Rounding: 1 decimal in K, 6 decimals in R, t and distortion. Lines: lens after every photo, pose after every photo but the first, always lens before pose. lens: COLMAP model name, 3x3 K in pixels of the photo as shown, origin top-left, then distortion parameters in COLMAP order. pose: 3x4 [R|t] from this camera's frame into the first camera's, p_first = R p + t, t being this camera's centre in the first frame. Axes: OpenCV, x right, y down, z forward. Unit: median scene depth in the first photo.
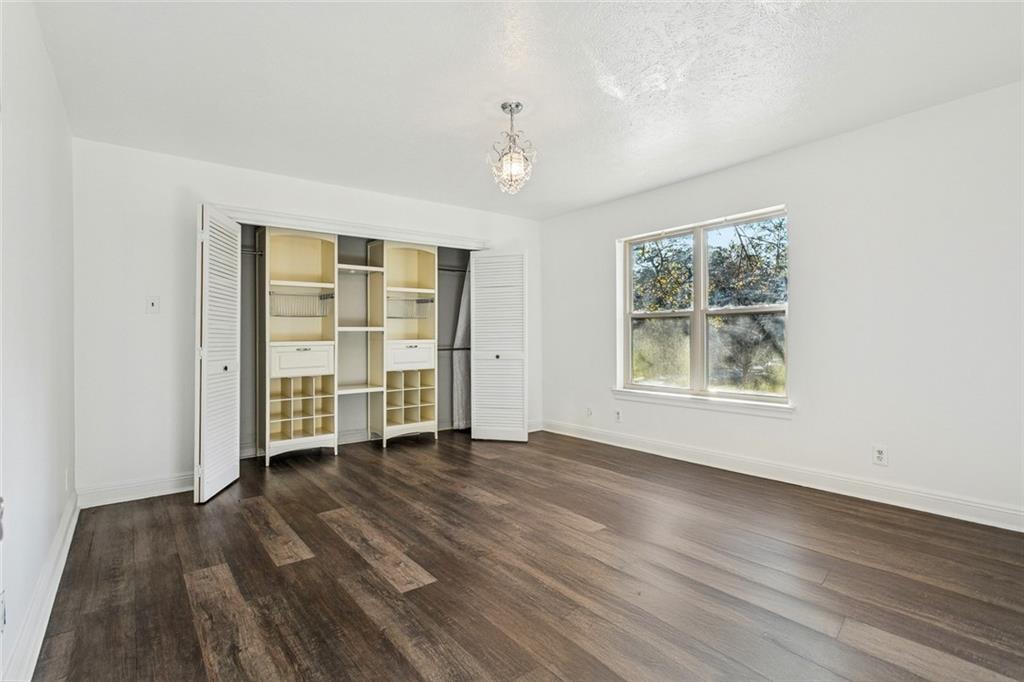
lens RADIAL K [[487.0, 0, 510.6], [0, 487.0, 333.7], [0, 0, 1]] dist [0.003330, 0.000186]
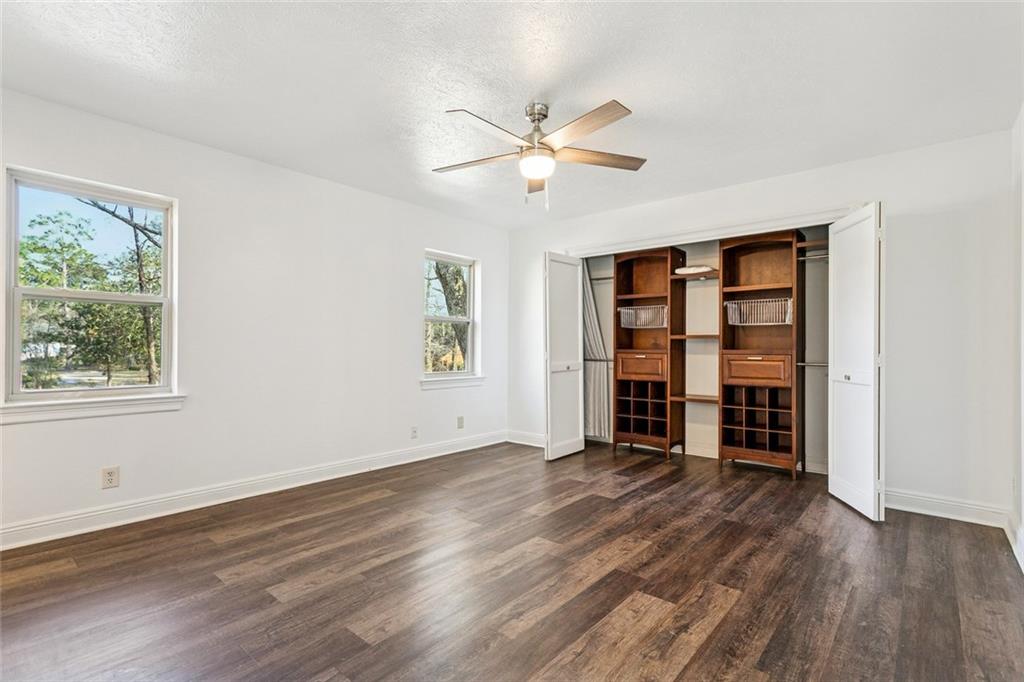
lens RADIAL K [[487.0, 0, 510.9], [0, 487.0, 342.9], [0, 0, 1]] dist [0.003330, 0.000186]
pose [[0.195571, 0.008418, -0.980653, 0.552955], [-0.003154, 0.999963, 0.007954, -0.005001], [0.980685, 0.001537, 0.195590, 0.445695]]
